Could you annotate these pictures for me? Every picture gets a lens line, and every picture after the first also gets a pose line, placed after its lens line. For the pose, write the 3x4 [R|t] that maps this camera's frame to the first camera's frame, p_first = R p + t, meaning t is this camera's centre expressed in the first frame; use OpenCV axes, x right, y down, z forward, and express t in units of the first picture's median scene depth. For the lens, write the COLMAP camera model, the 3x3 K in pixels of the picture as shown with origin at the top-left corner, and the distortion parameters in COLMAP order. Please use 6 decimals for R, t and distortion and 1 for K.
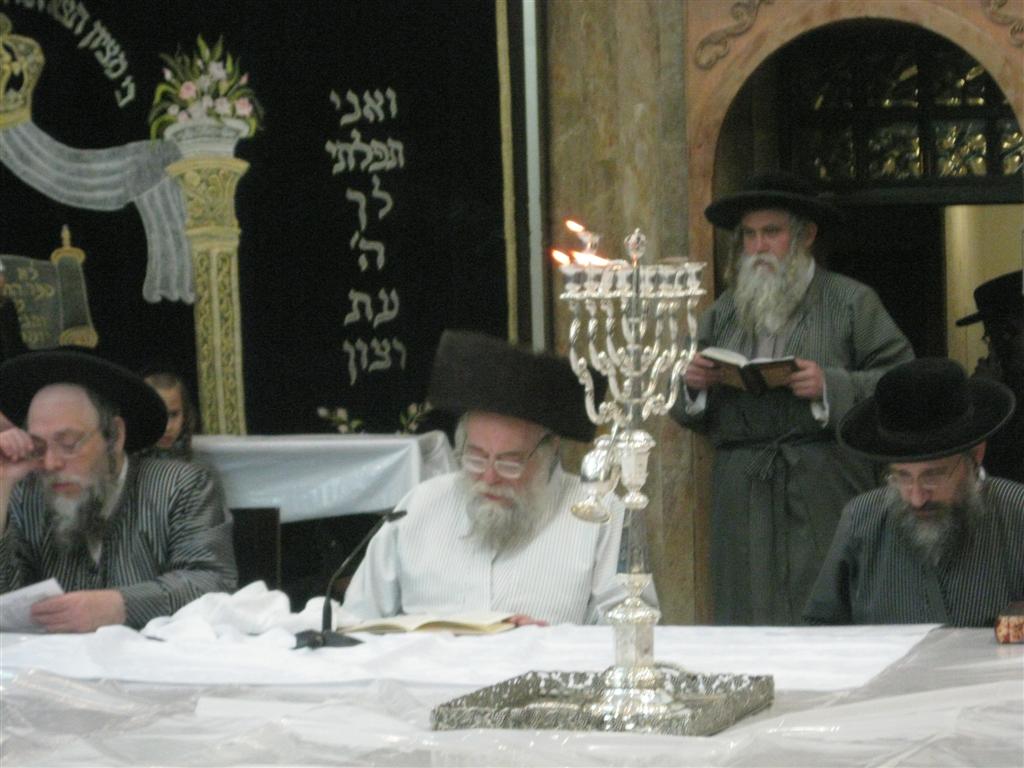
lens RADIAL K [[4165.6, 0, 510.3], [0, 4165.6, 383.4], [0, 0, 1]] dist [0.066748, 0.000000]
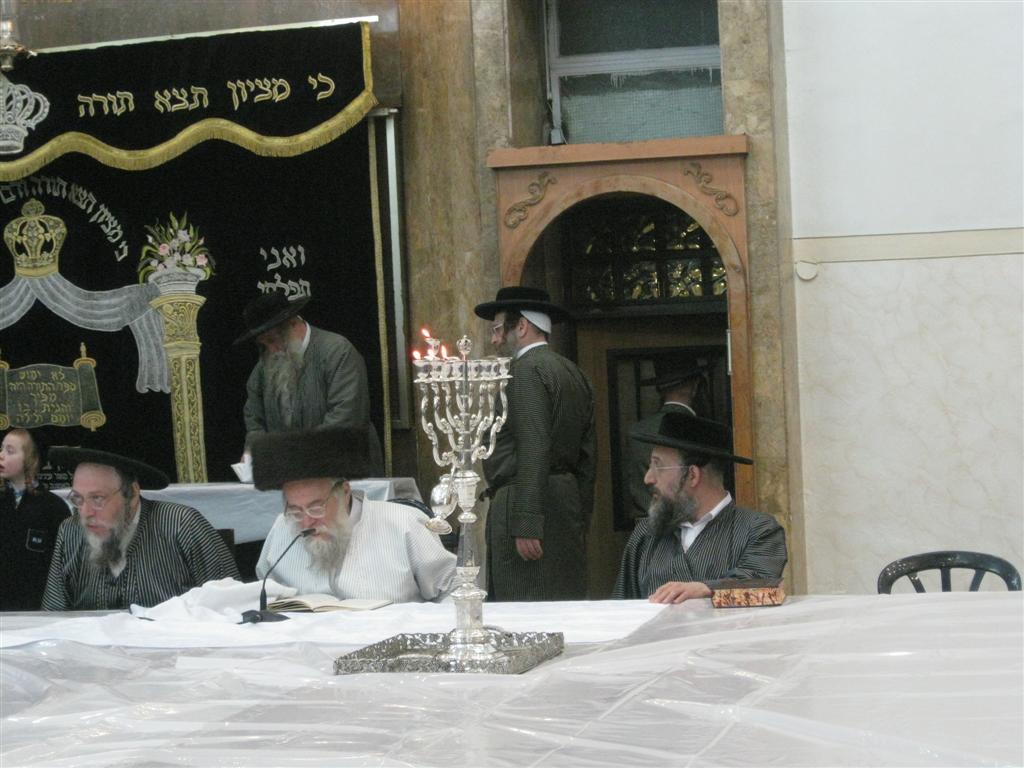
lens RADIAL K [[2836.1, 0, 511.3], [0, 2836.1, 378.9], [0, 0, 1]] dist [-0.144756, 0.000000]
pose [[0.998833, -0.021097, 0.043448, 0.001449], [0.022087, 0.999505, -0.022425, 0.001004], [-0.042953, 0.023358, 0.998804, -0.008177]]
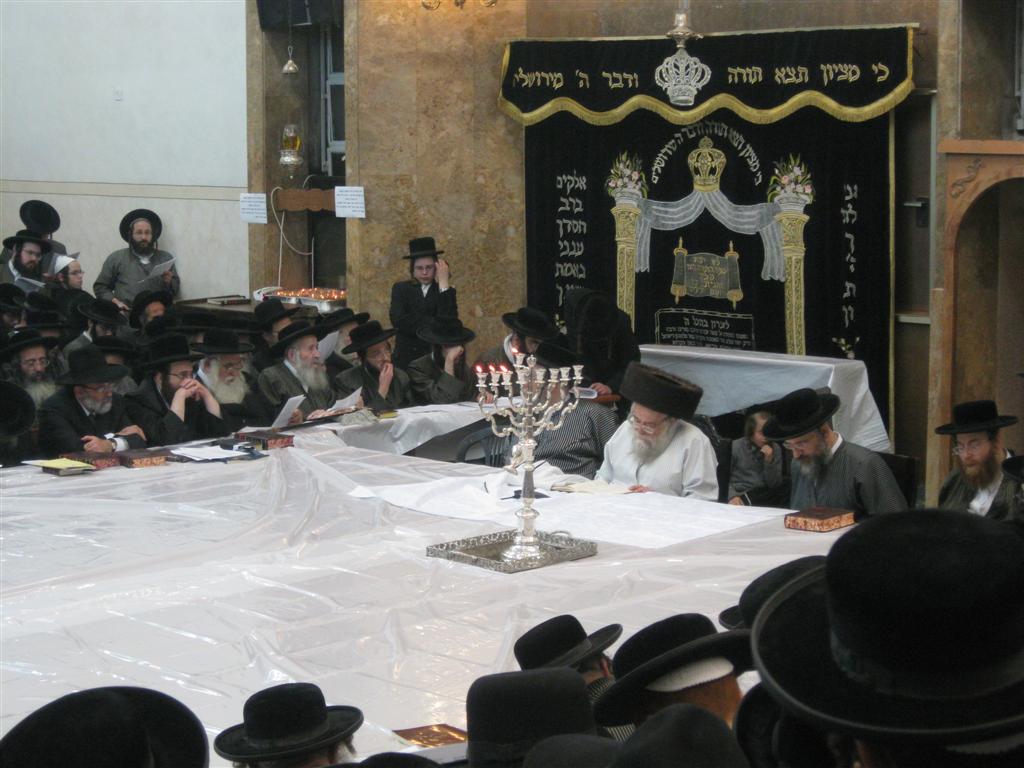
lens RADIAL K [[2321.1, 0, 512.6], [0, 2321.1, 384.2], [0, 0, 1]] dist [-0.046256, 0.000000]
pose [[0.898462, 0.076352, -0.432362, 0.342879], [-0.037141, 0.994450, 0.098432, -0.086619], [0.437478, -0.072379, 0.896311, -0.111074]]
